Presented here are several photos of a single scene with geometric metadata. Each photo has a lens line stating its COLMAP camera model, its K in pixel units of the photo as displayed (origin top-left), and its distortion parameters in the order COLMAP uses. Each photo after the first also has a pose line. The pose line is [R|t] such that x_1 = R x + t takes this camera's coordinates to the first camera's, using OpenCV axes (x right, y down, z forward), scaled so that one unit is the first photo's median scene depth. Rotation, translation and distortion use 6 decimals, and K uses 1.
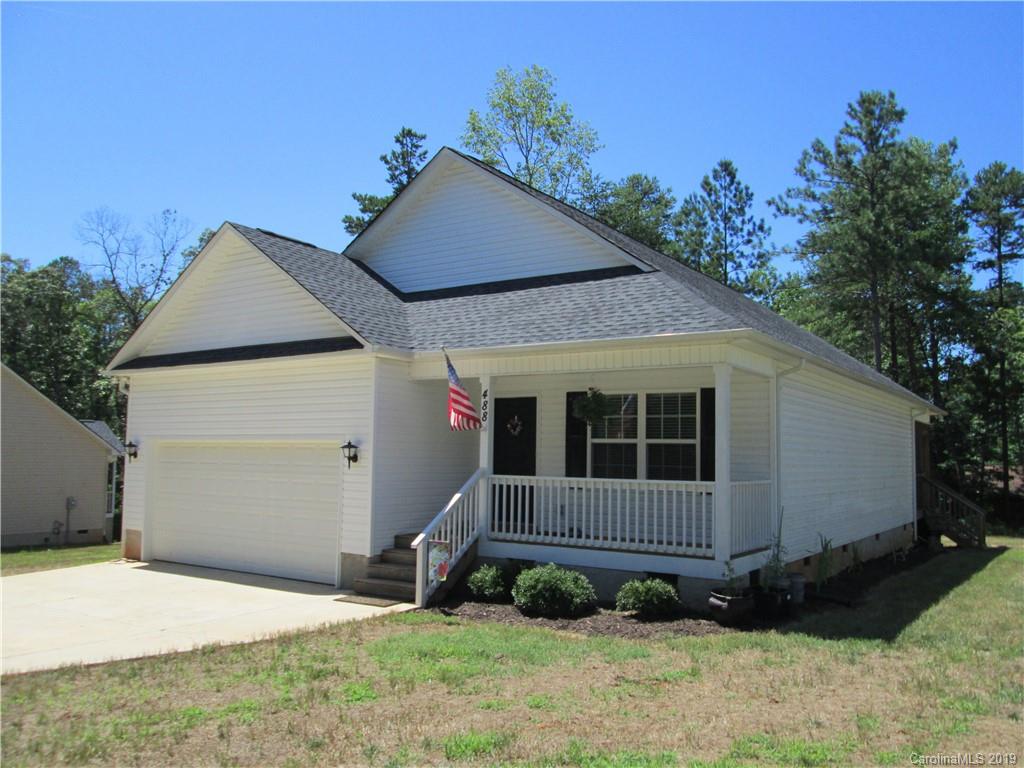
lens RADIAL K [[850.3, 0, 514.5], [0, 850.3, 381.4], [0, 0, 1]] dist [-0.058435, -0.000354]
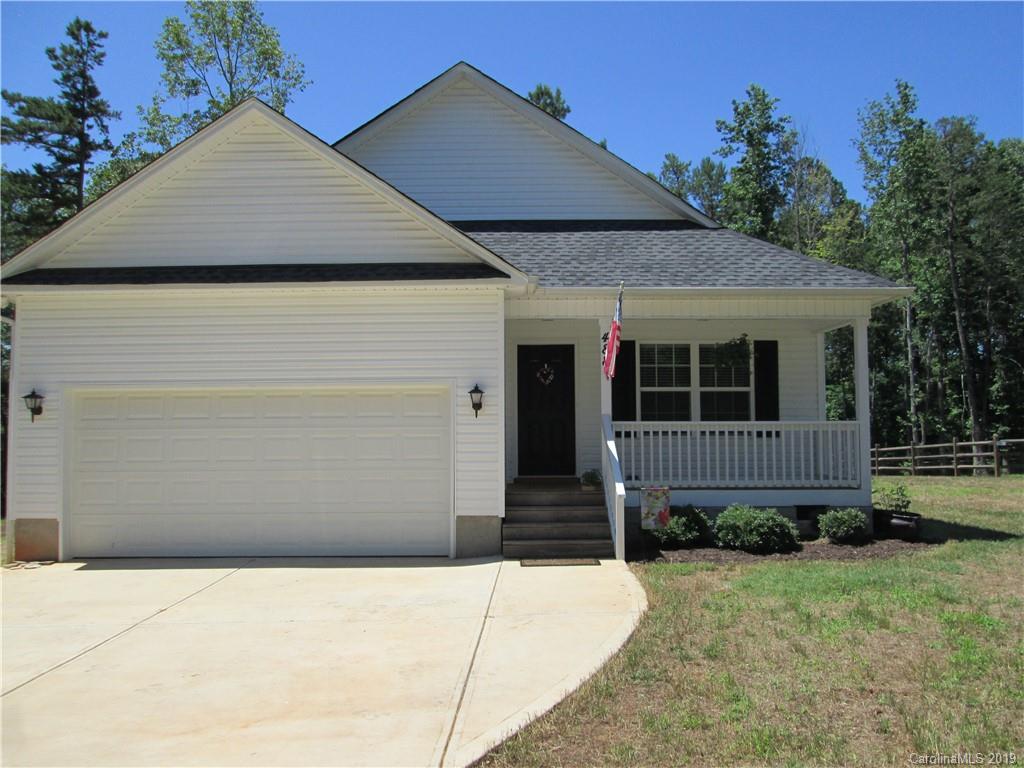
lens RADIAL K [[850.3, 0, 513.7], [0, 850.3, 392.3], [0, 0, 1]] dist [-0.058435, -0.000354]
pose [[0.830910, 0.006493, 0.556369, -0.616450], [-0.032277, 0.998811, 0.036547, 0.043010], [-0.555470, -0.048325, 0.830131, 0.254952]]
